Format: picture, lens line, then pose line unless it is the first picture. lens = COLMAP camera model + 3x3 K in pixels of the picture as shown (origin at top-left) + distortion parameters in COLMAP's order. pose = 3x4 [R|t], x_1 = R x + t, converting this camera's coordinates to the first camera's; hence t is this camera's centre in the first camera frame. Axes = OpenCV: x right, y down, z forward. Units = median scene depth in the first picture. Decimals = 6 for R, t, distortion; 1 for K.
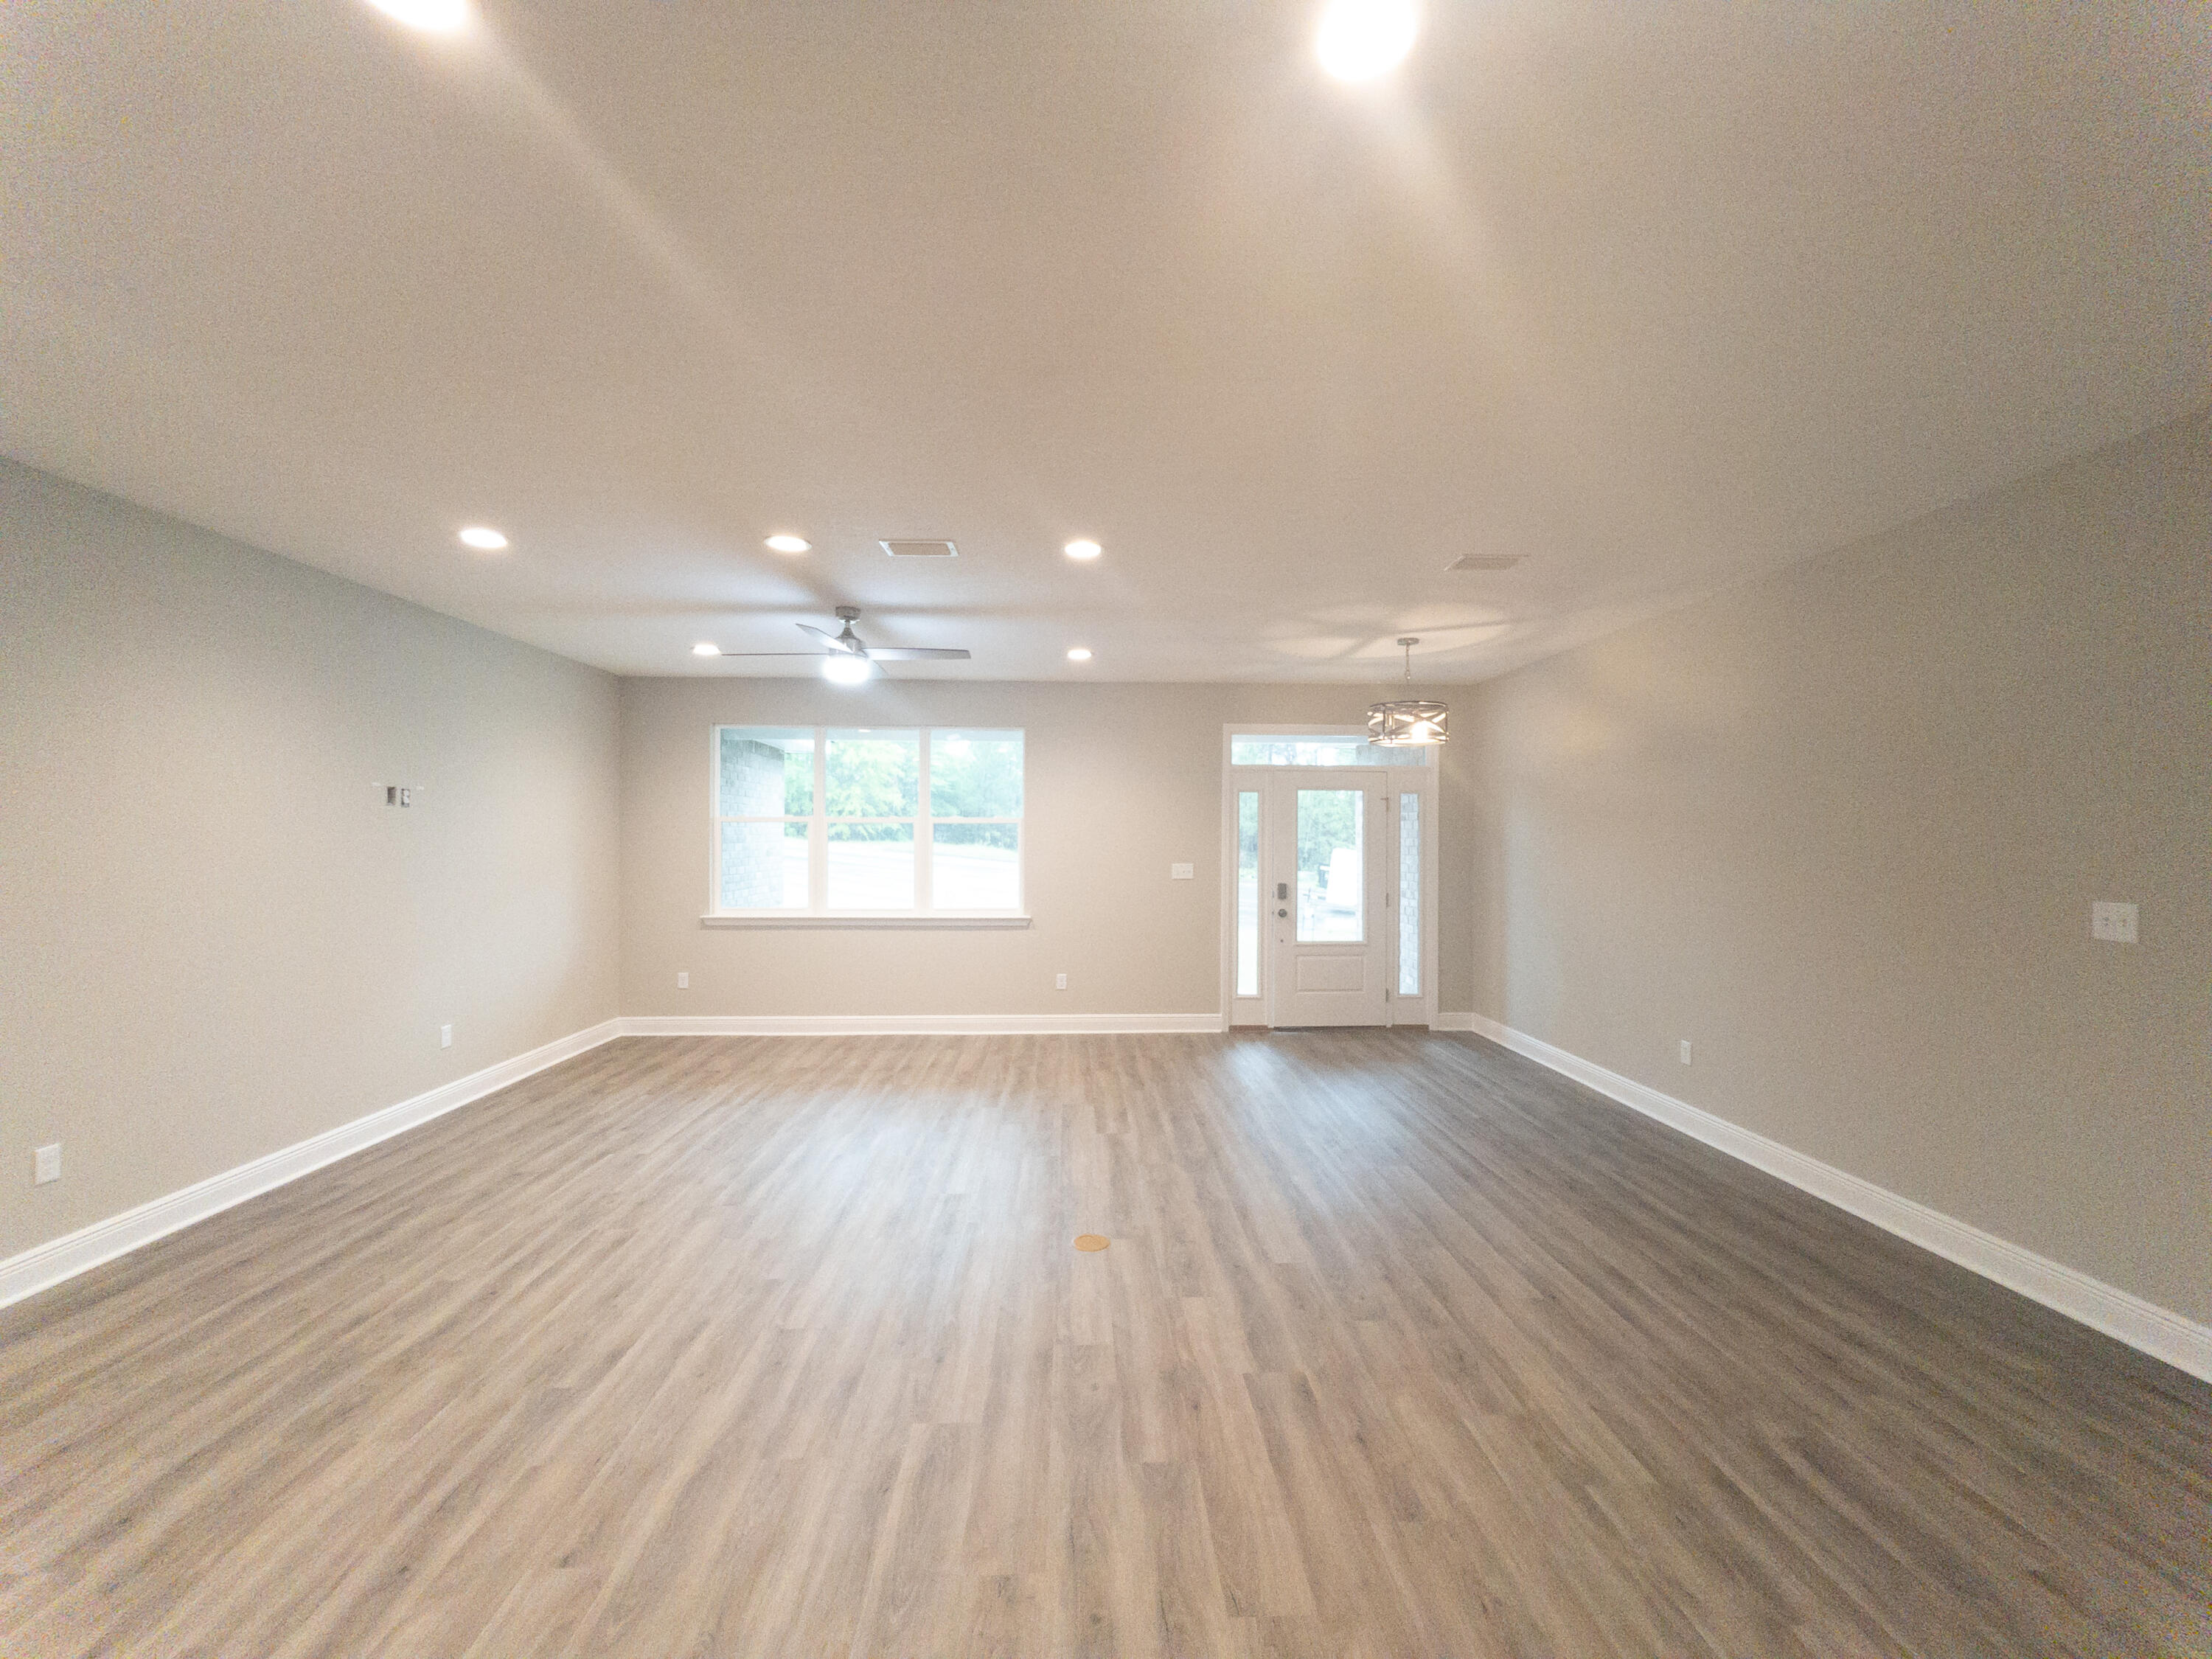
lens RADIAL K [[895.4, 0, 1109.1], [0, 895.4, 833.5], [0, 0, 1]] dist [-0.014696, 0.007868]
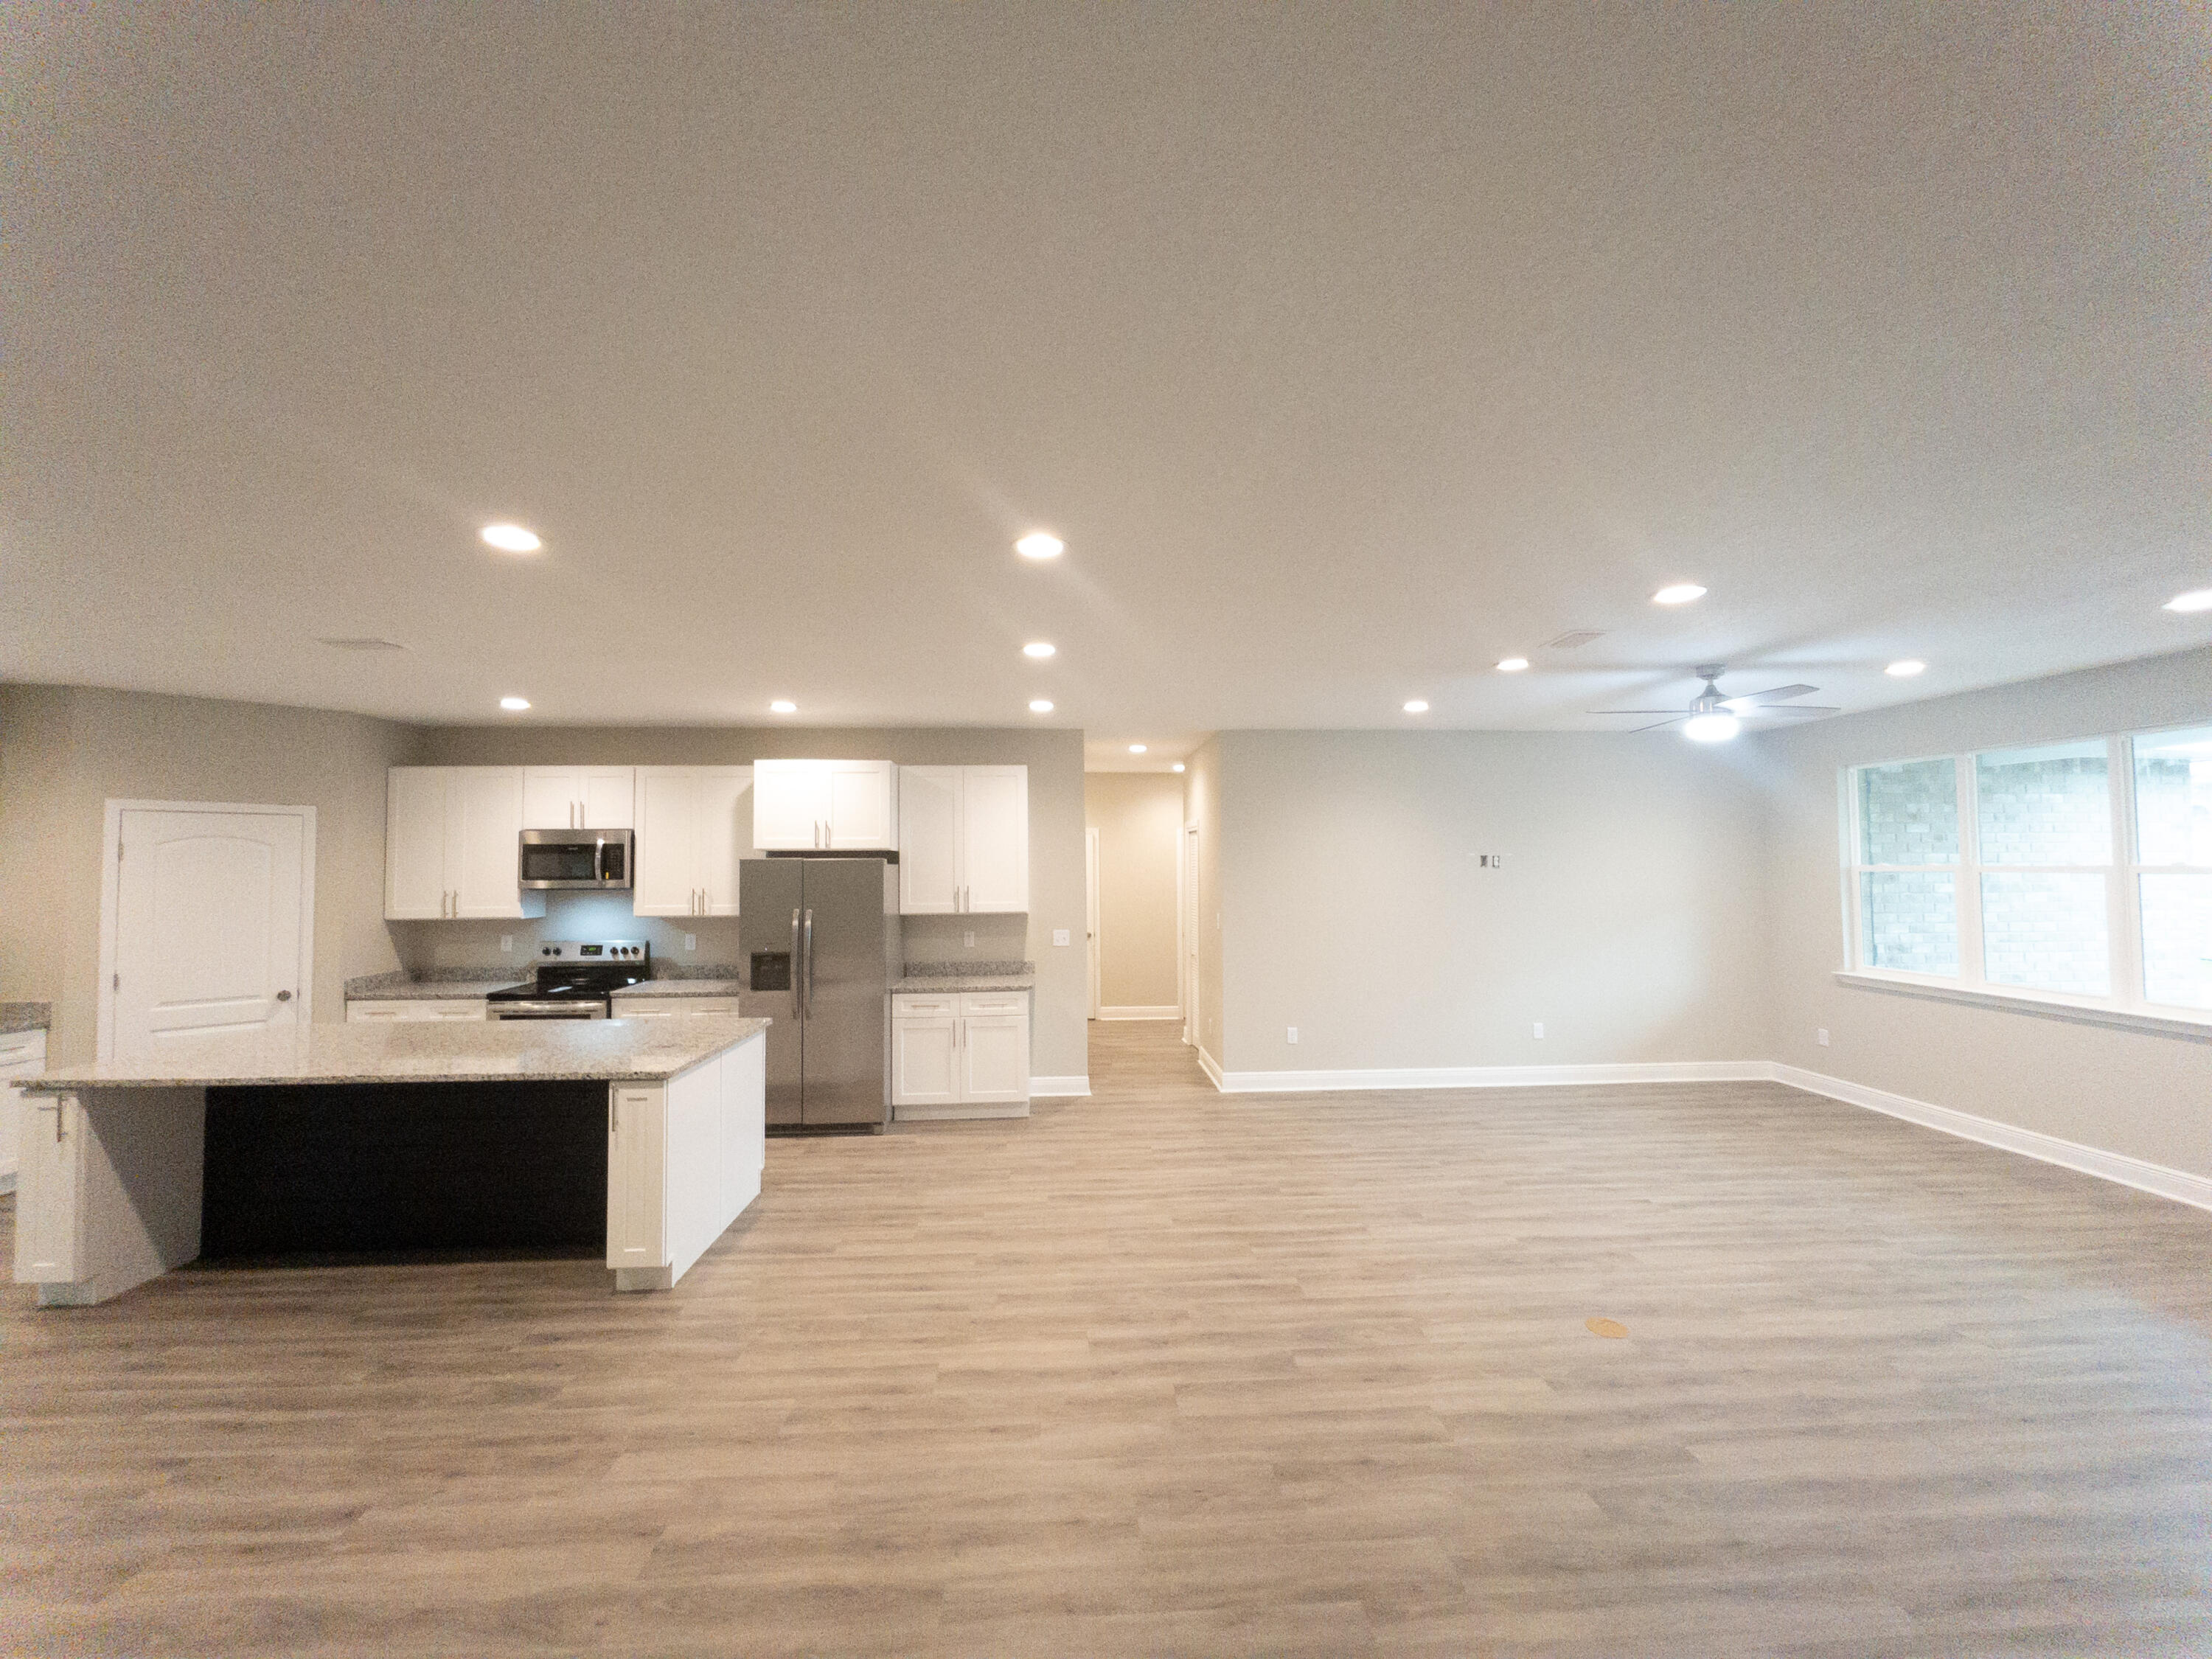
lens RADIAL K [[895.4, 0, 1109.1], [0, 895.4, 833.5], [0, 0, 1]] dist [-0.014696, 0.007868]
pose [[0.016796, -0.040548, -0.999036, 0.904901], [0.009956, 0.999135, -0.040384, -0.043885], [0.999809, -0.009268, 0.017185, 0.420110]]
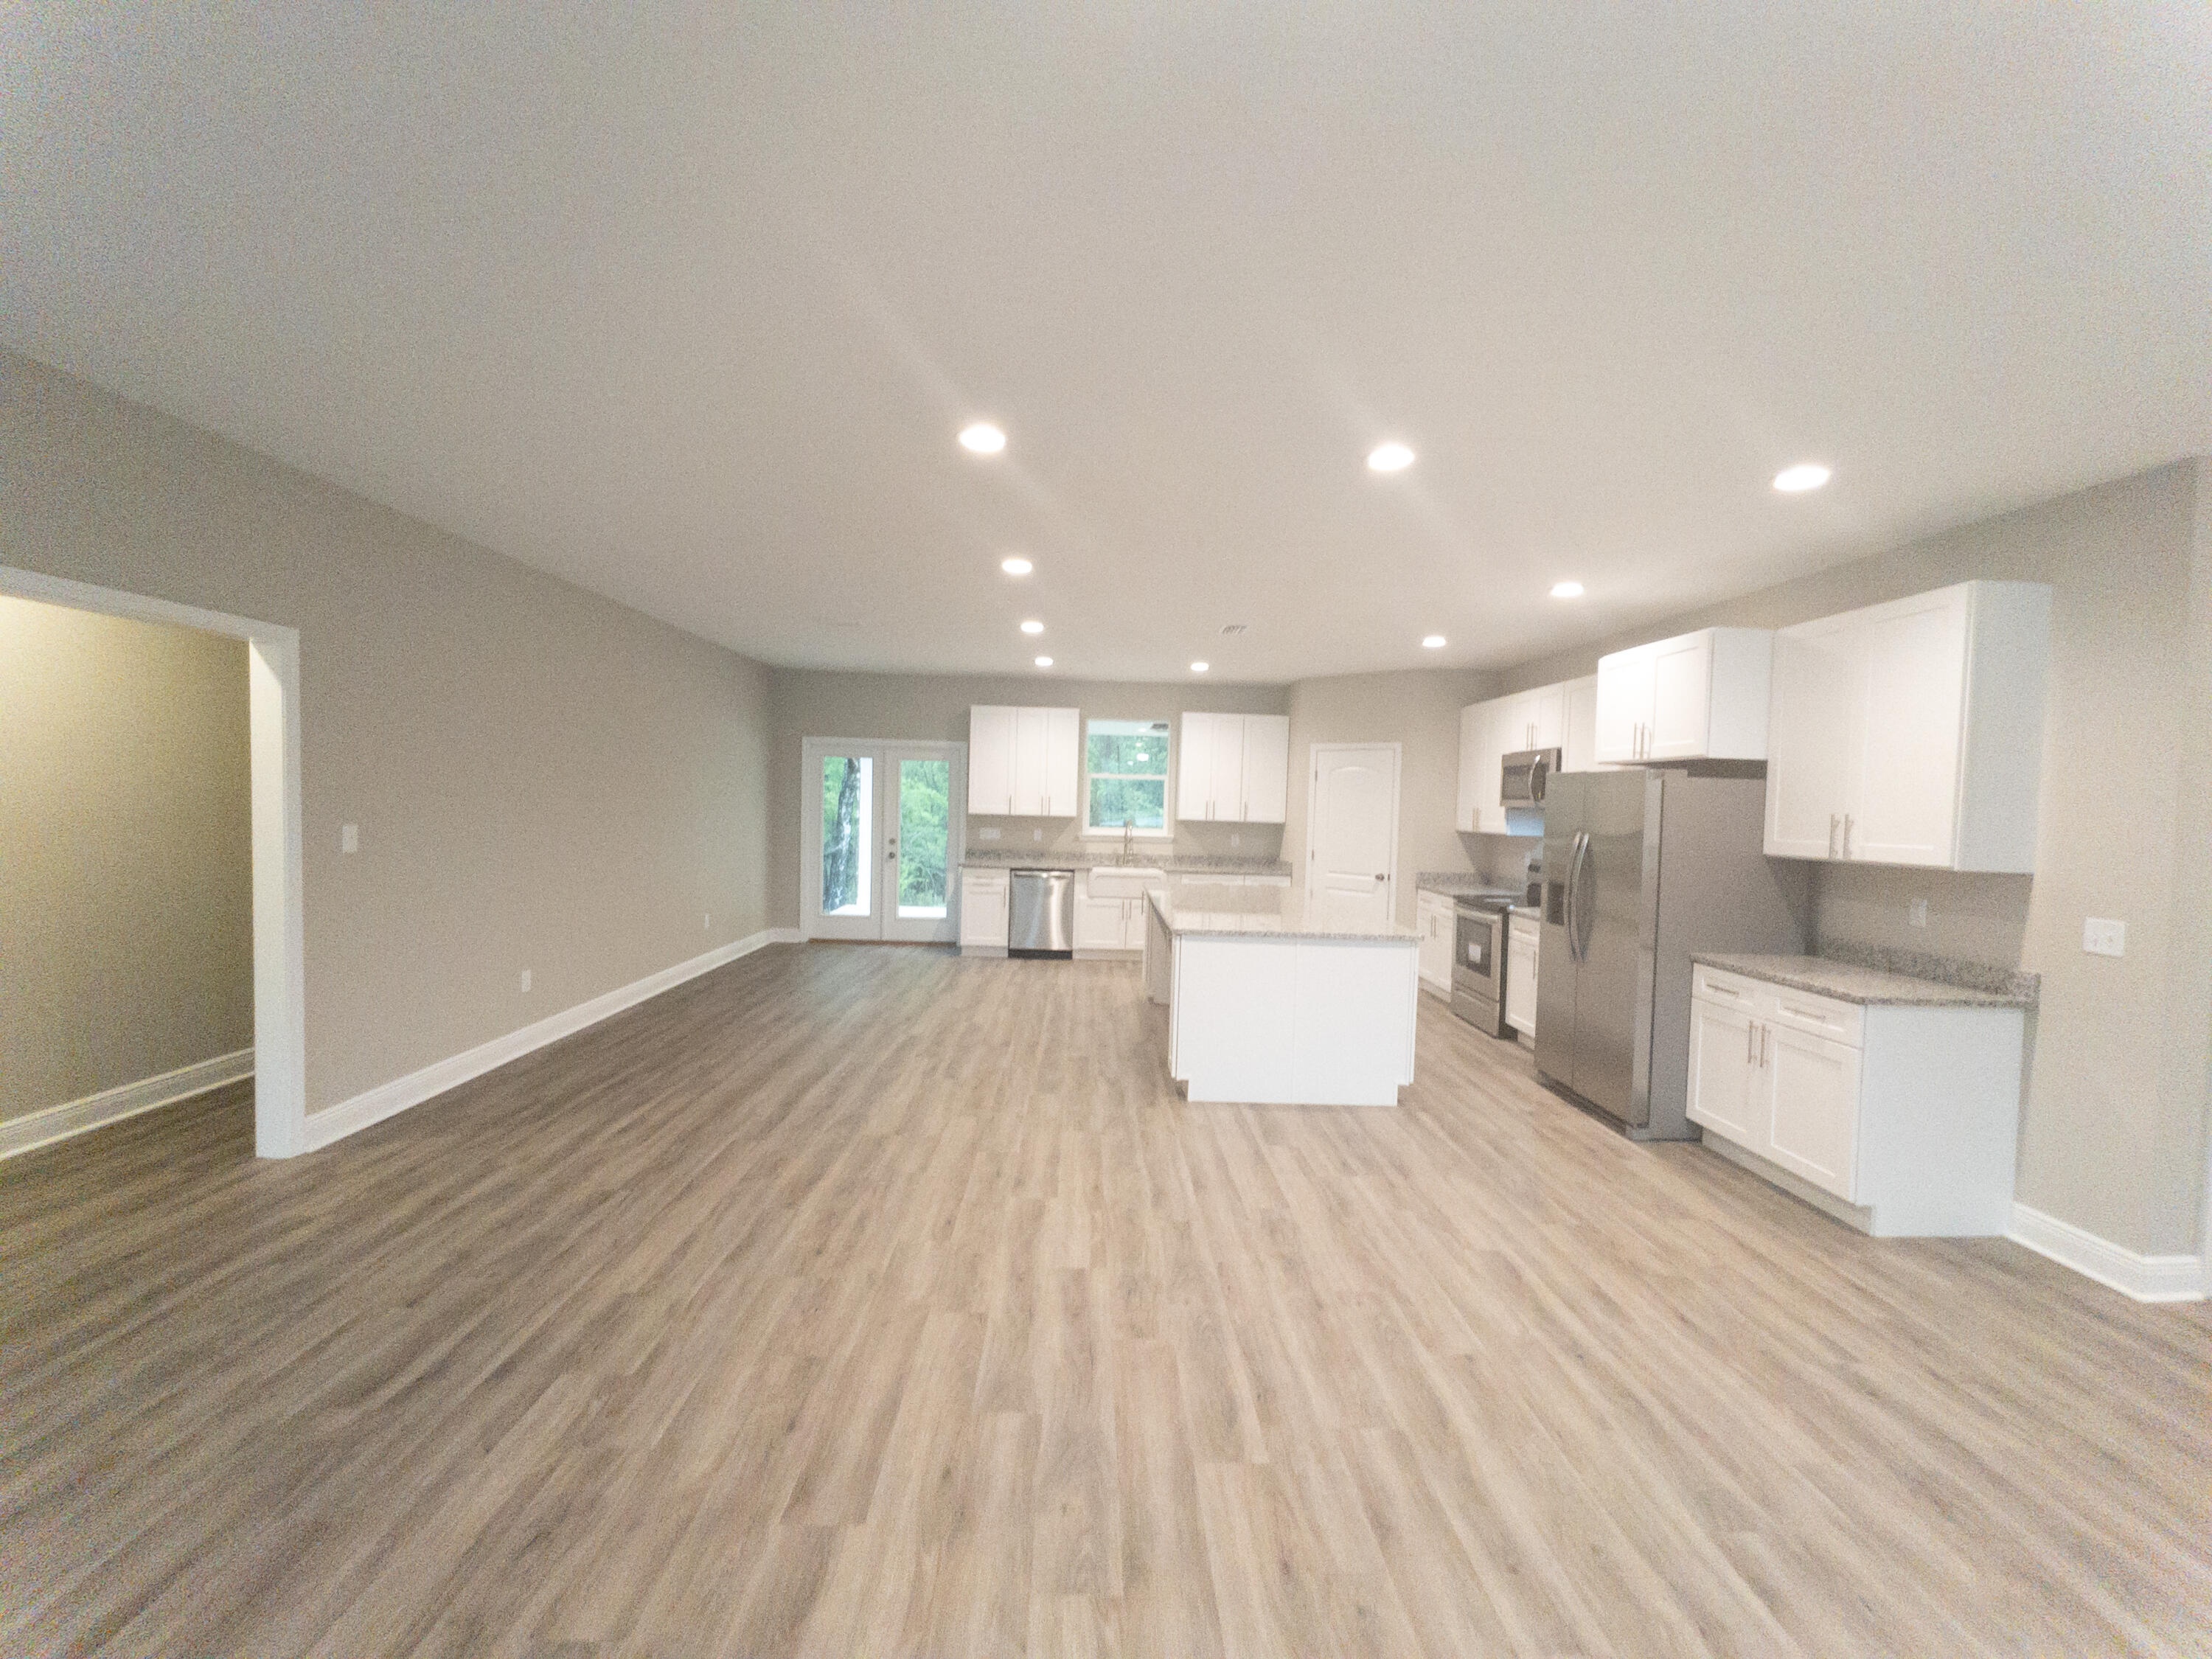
lens RADIAL K [[895.4, 0, 1109.1], [0, 895.4, 833.5], [0, 0, 1]] dist [-0.014696, 0.007868]
pose [[-0.999389, -0.032810, 0.012053, -0.031145], [-0.032387, 0.998905, 0.033760, 0.000644], [-0.013147, 0.033349, -0.999357, 1.219666]]
